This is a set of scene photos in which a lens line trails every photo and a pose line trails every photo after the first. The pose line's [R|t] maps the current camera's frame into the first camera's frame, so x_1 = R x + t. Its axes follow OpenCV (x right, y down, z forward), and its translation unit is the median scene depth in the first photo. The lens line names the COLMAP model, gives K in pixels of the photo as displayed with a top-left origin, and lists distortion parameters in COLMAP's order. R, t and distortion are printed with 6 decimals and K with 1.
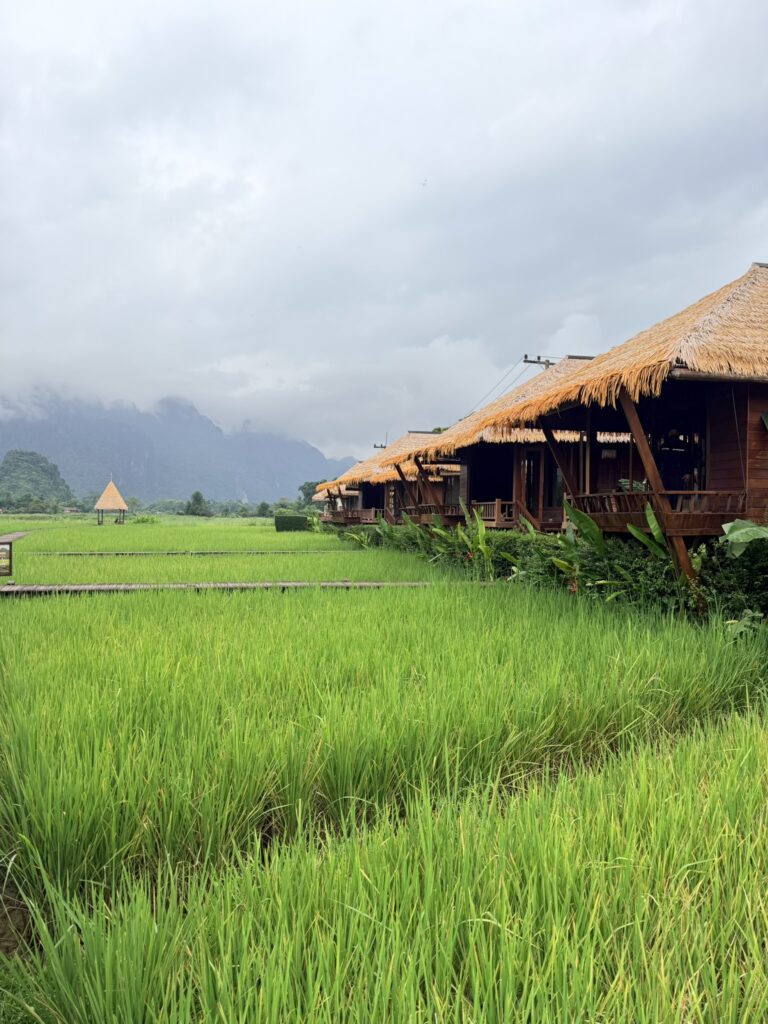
lens RADIAL K [[718.0, 0, 384.0], [0, 718.0, 512.0], [0, 0, 1]] dist [0.143607, -0.000389]
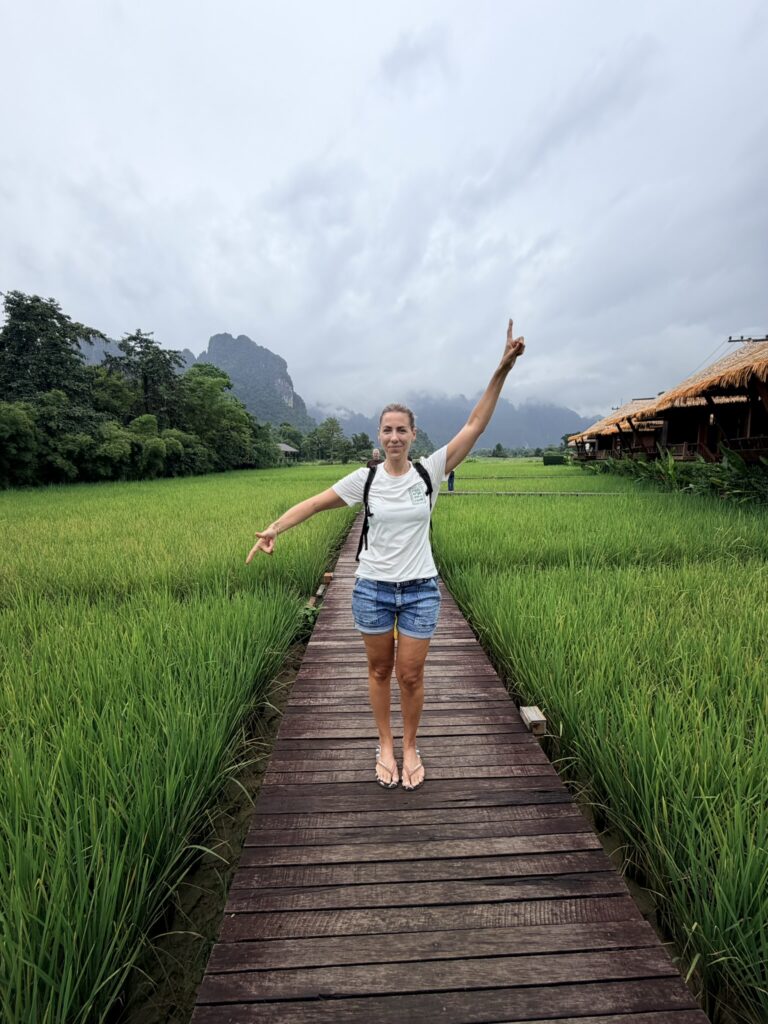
lens RADIAL K [[415.8, 0, 384.0], [0, 415.8, 512.0], [0, 0, 1]] dist [0.000428, 0.000007]
pose [[0.867363, 0.033163, -0.496571, 0.033502], [0.034588, 0.991348, 0.126622, -0.003342], [0.496473, -0.127003, 0.858711, -0.116518]]
